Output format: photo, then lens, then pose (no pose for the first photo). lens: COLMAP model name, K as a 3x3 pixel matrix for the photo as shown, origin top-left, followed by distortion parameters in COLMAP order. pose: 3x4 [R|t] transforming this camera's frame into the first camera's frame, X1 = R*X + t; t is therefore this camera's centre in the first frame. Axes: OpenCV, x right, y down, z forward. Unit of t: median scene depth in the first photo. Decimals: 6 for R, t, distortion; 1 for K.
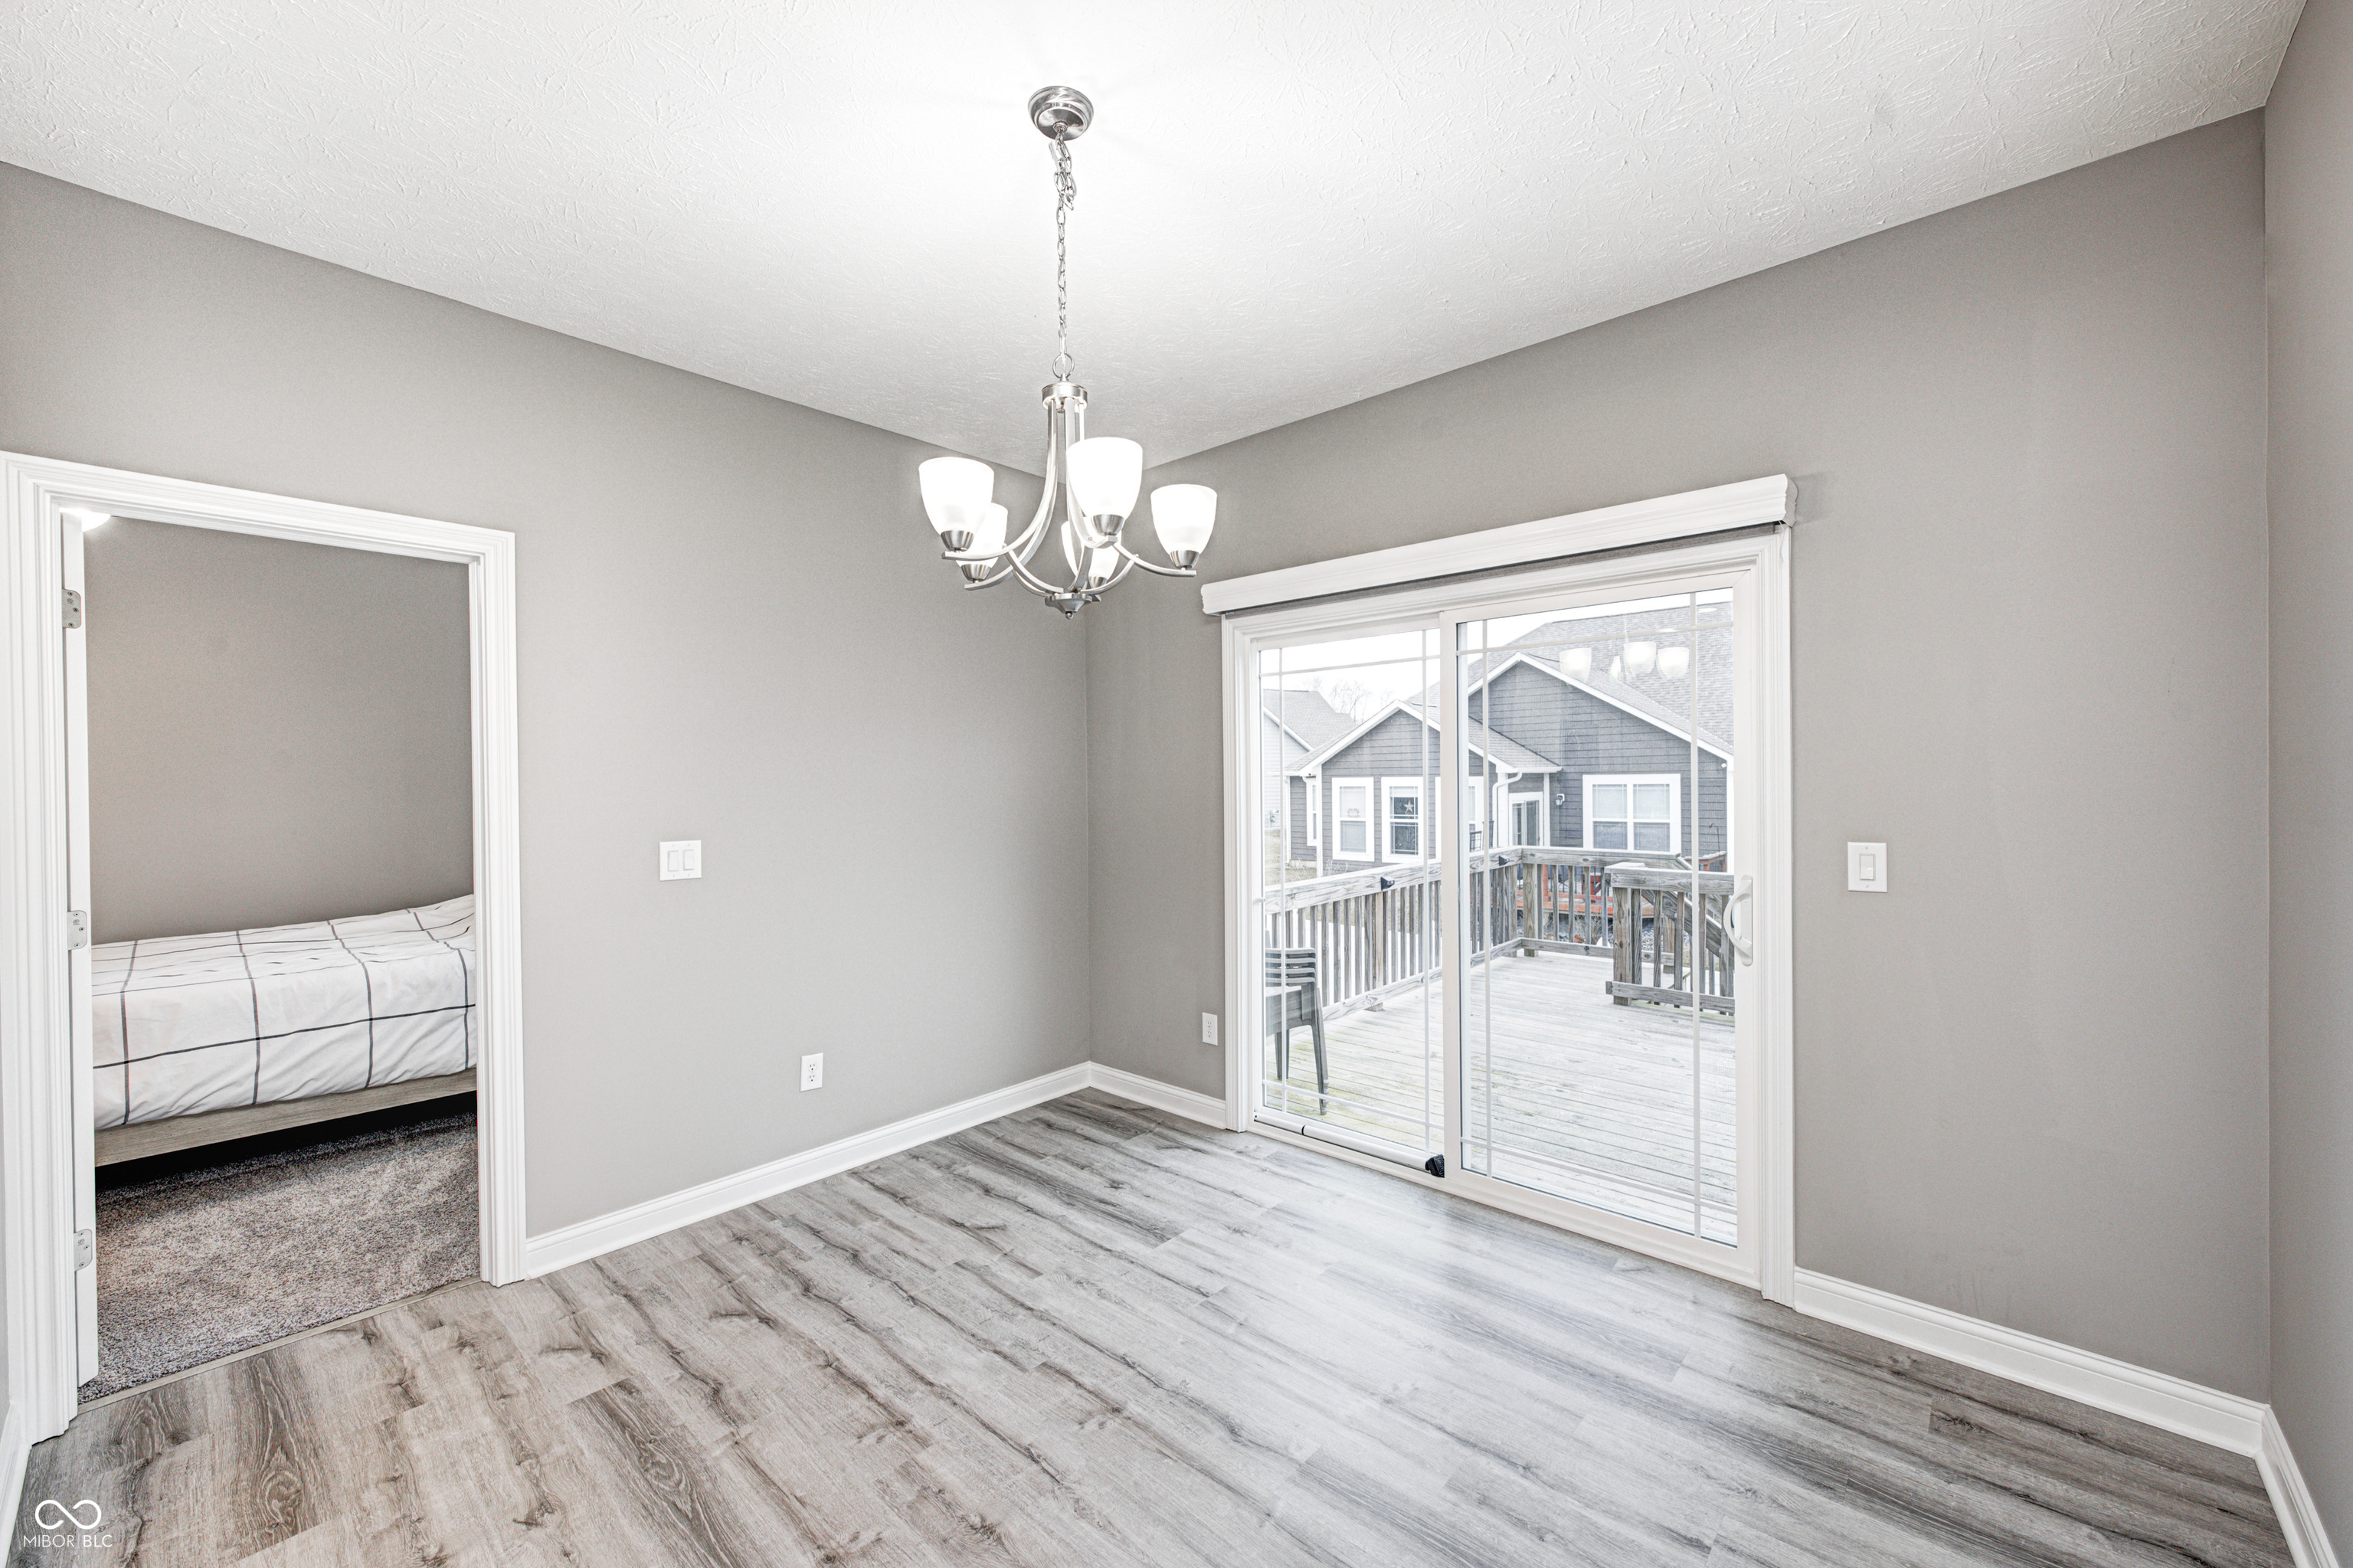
lens RADIAL K [[922.0, 0, 1176.9], [0, 922.0, 786.9], [0, 0, 1]] dist [-0.004235, 0.002287]
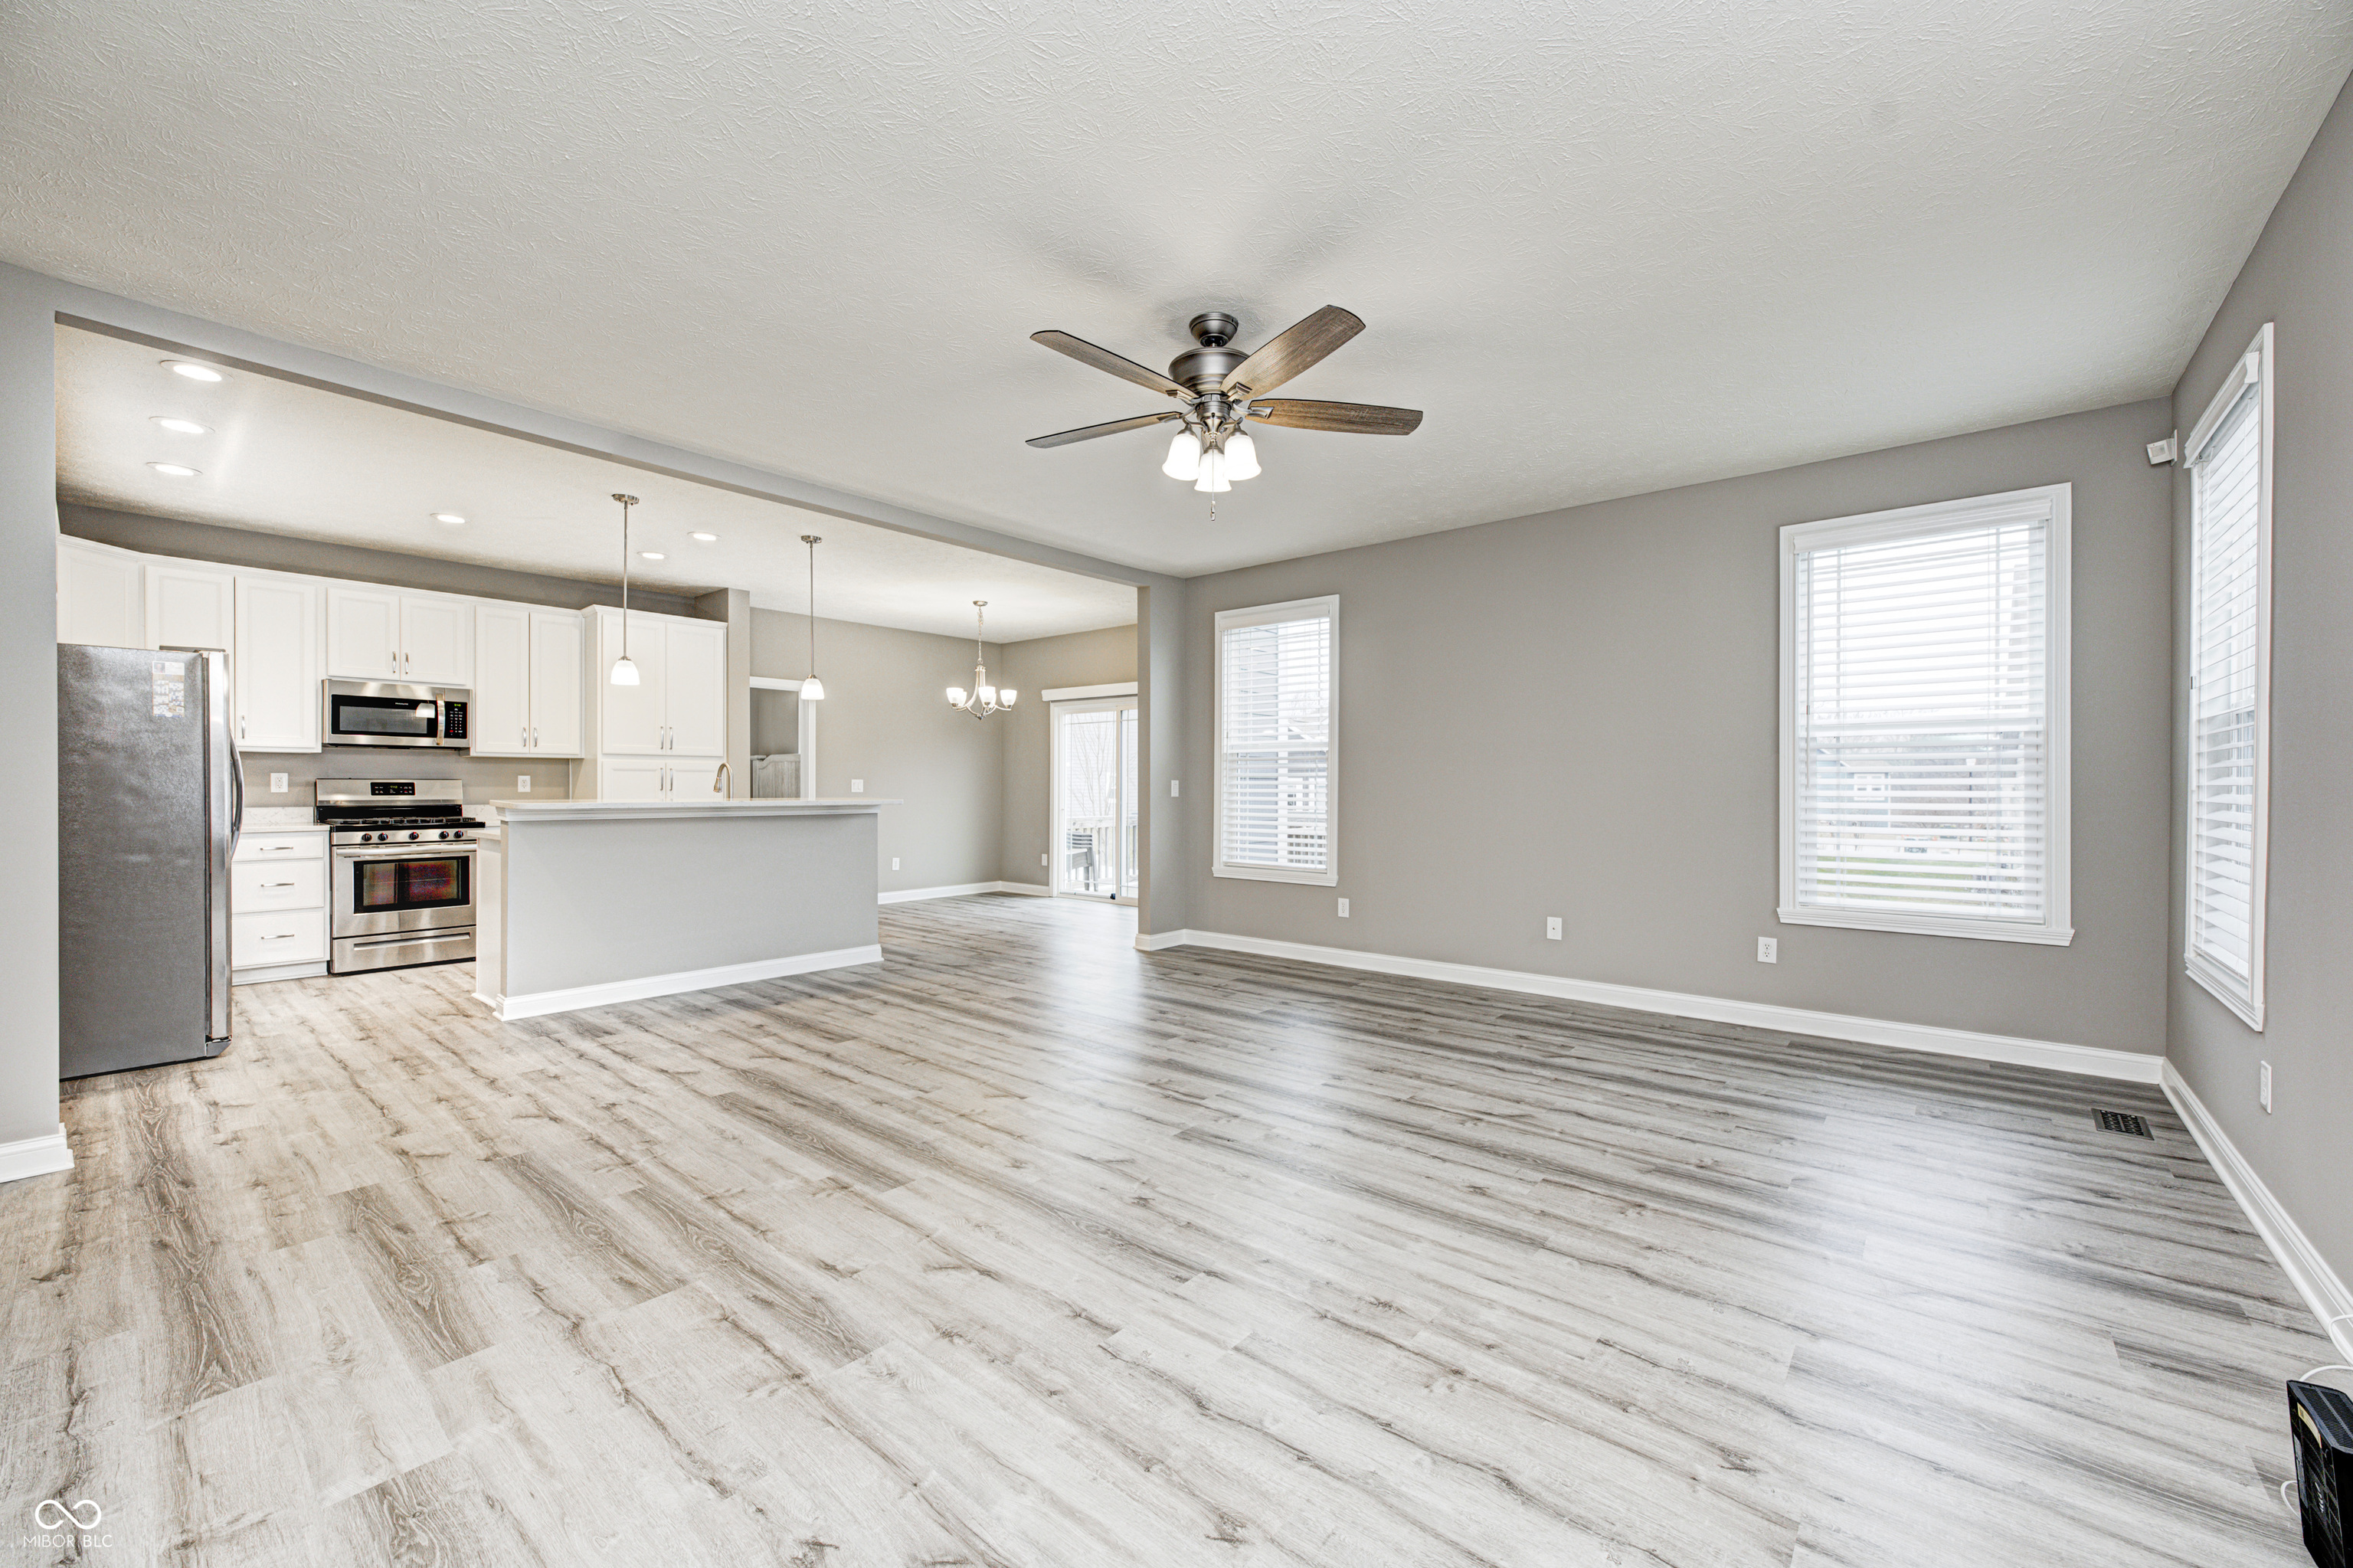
lens RADIAL K [[922.0, 0, 1176.9], [0, 922.0, 786.9], [0, 0, 1]] dist [-0.004235, 0.002287]
pose [[0.999328, 0.014724, 0.033578, 0.381991], [-0.014550, 0.999879, -0.005418, 0.080108], [-0.033653, 0.004925, 0.999421, -1.930861]]
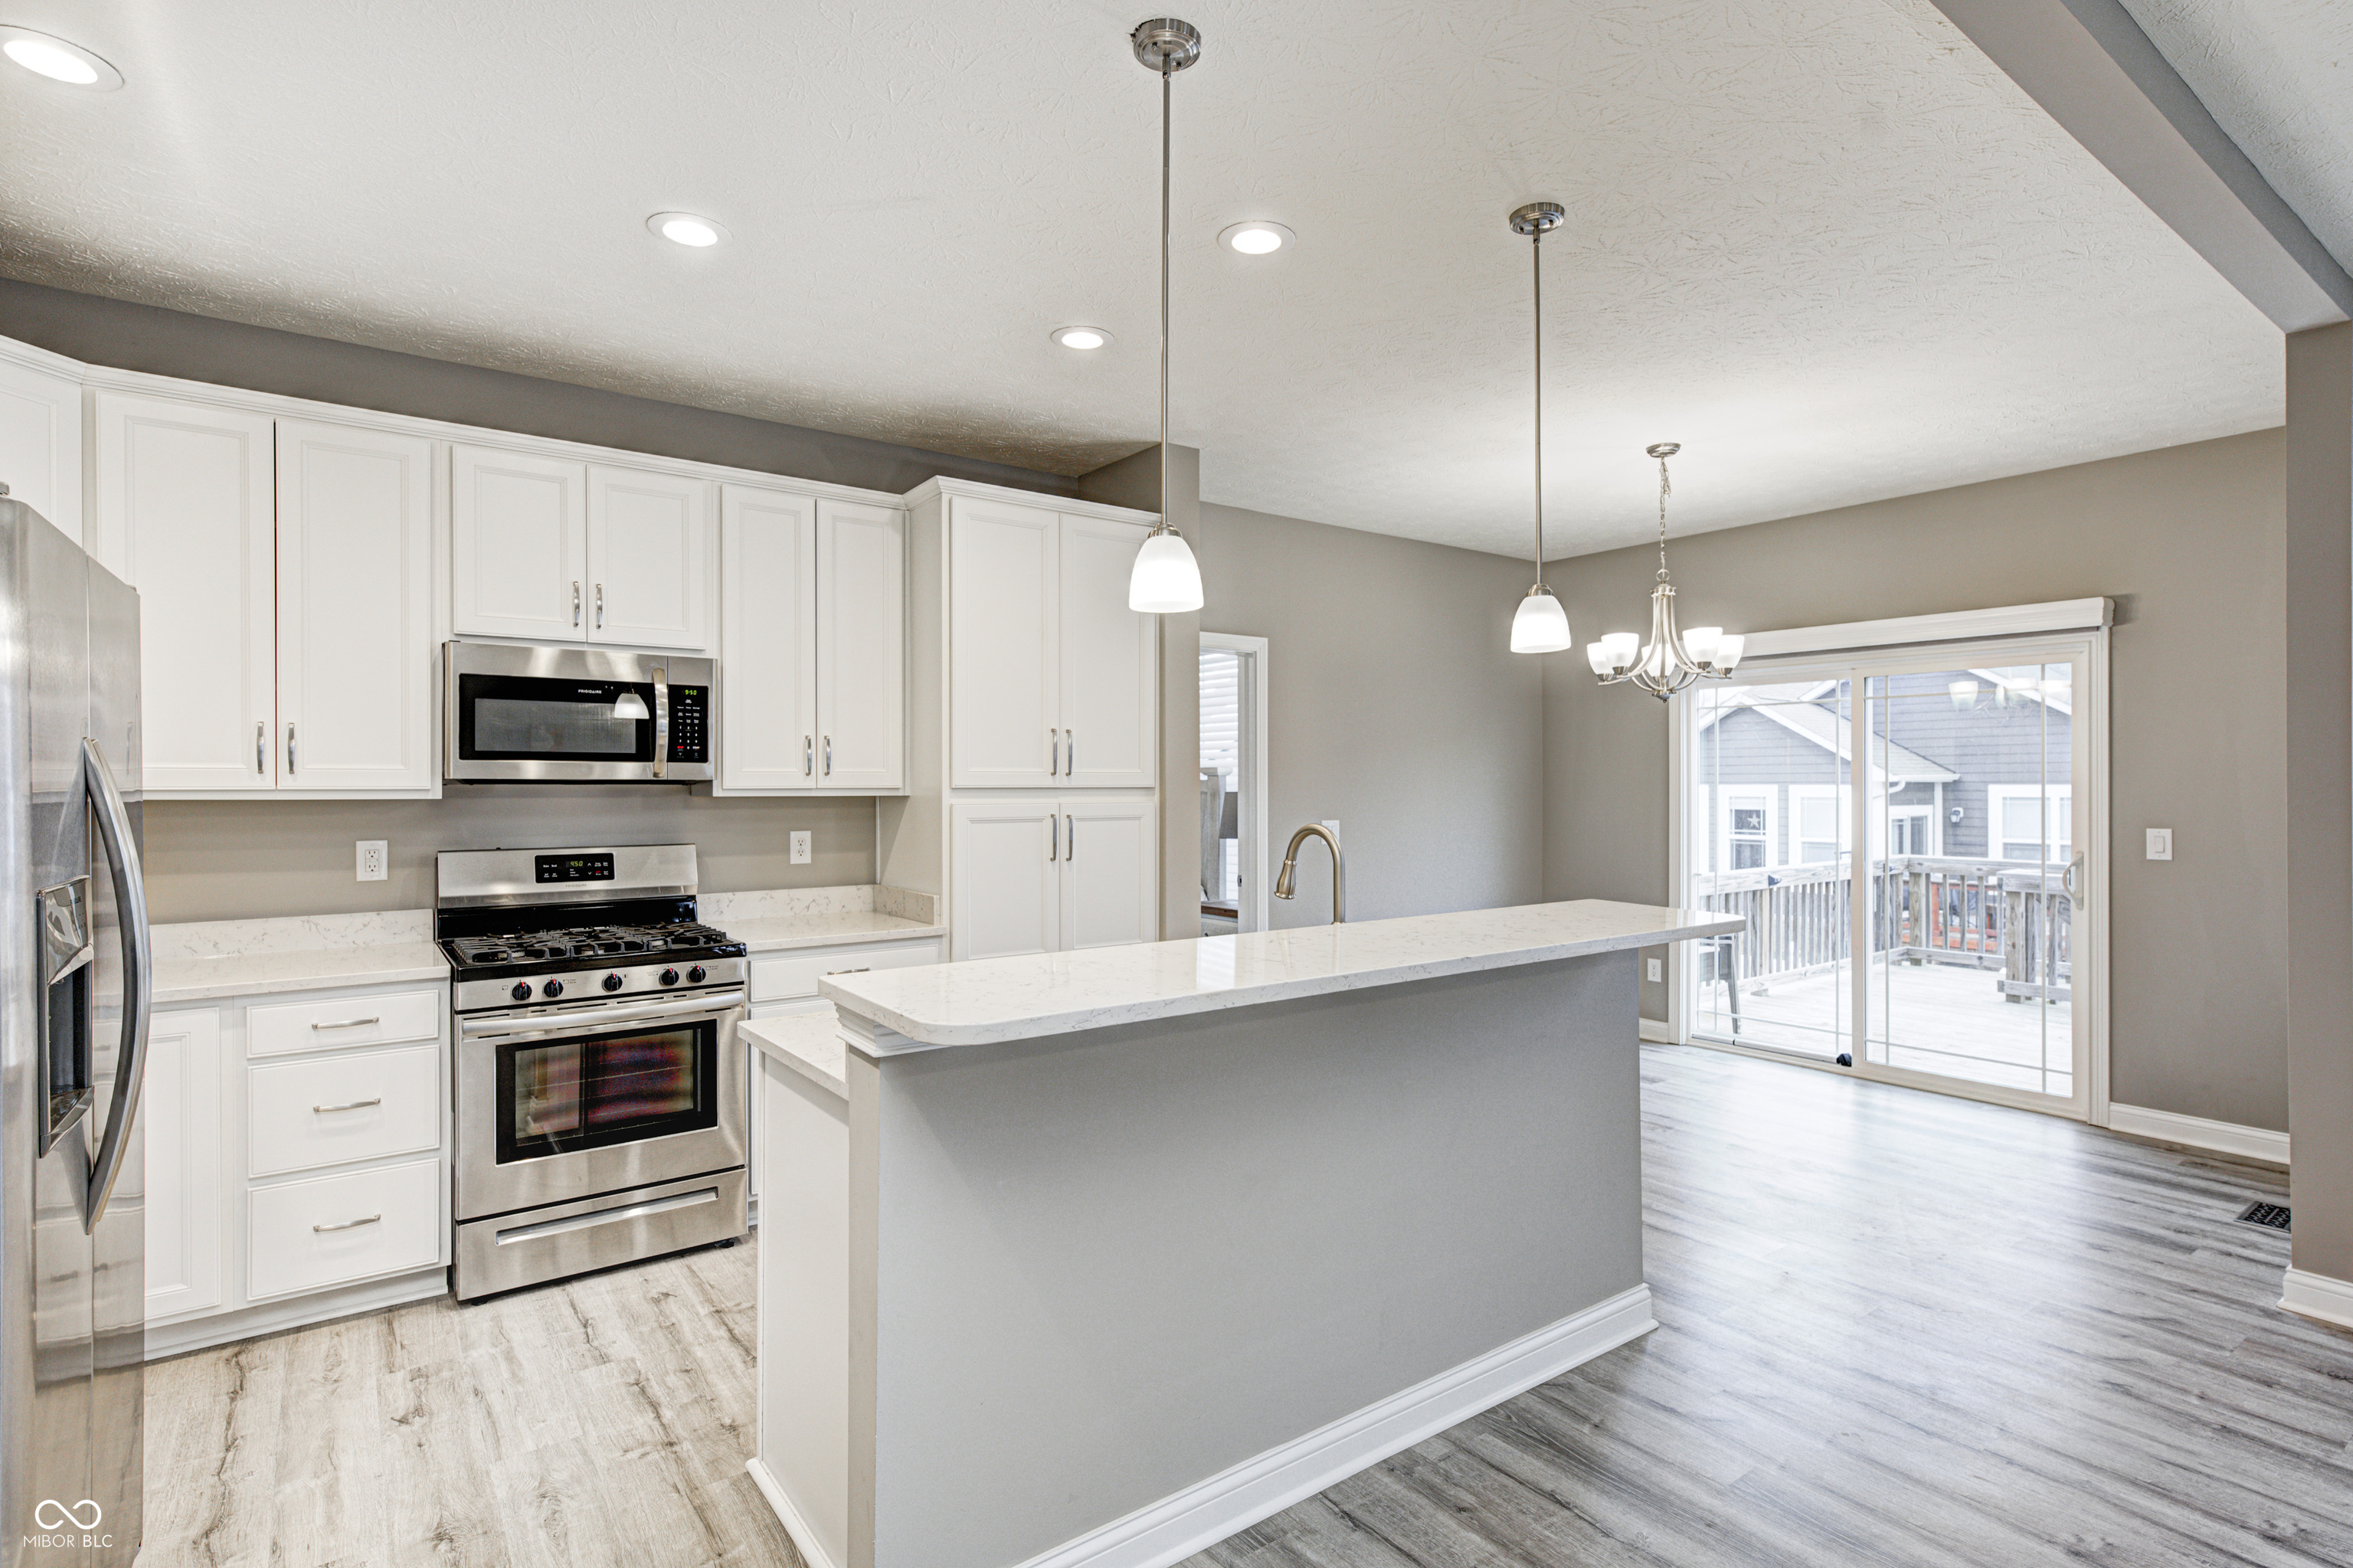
lens RADIAL K [[1152.6, 0, 1172.7], [0, 1152.6, 785.3], [0, 0, 1]] dist [0.004643, 0.000473]
pose [[0.979134, 0.010081, -0.202964, -0.376918], [-0.011516, 0.999916, -0.005889, 0.012293], [0.202888, 0.008103, 0.979168, -0.956054]]
